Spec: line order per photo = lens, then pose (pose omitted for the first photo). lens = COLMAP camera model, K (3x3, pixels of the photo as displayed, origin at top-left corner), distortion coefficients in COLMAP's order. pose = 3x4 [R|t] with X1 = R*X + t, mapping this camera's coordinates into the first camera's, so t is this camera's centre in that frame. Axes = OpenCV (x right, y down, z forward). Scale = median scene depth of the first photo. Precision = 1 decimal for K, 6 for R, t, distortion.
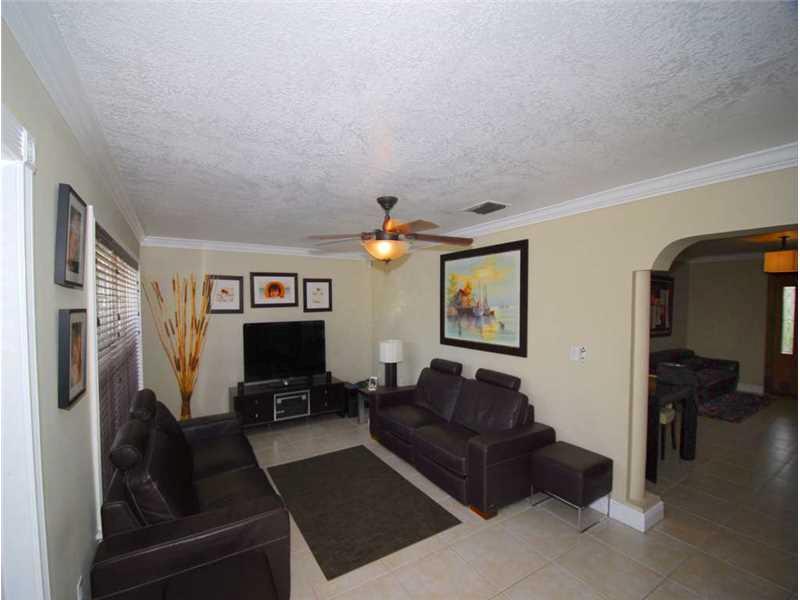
lens RADIAL K [[348.9, 0, 399.0], [0, 348.9, 303.6], [0, 0, 1]] dist [-0.021644, -0.001983]
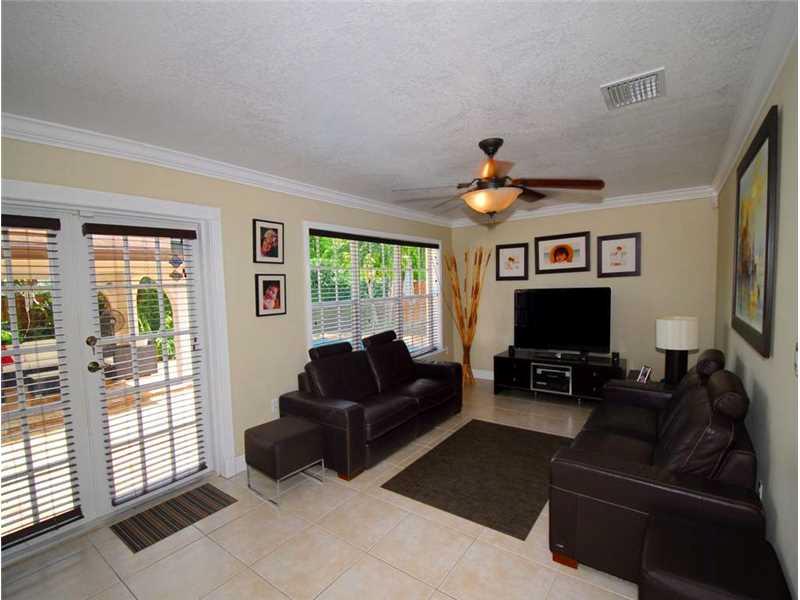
lens RADIAL K [[391.3, 0, 396.7], [0, 391.3, 303.6], [0, 0, 1]] dist [-0.004943, -0.000290]
pose [[0.376744, 0.036053, -0.925616, 0.444668], [0.030393, 0.998223, 0.051251, 0.026085], [0.925819, -0.047441, 0.374979, 0.222191]]
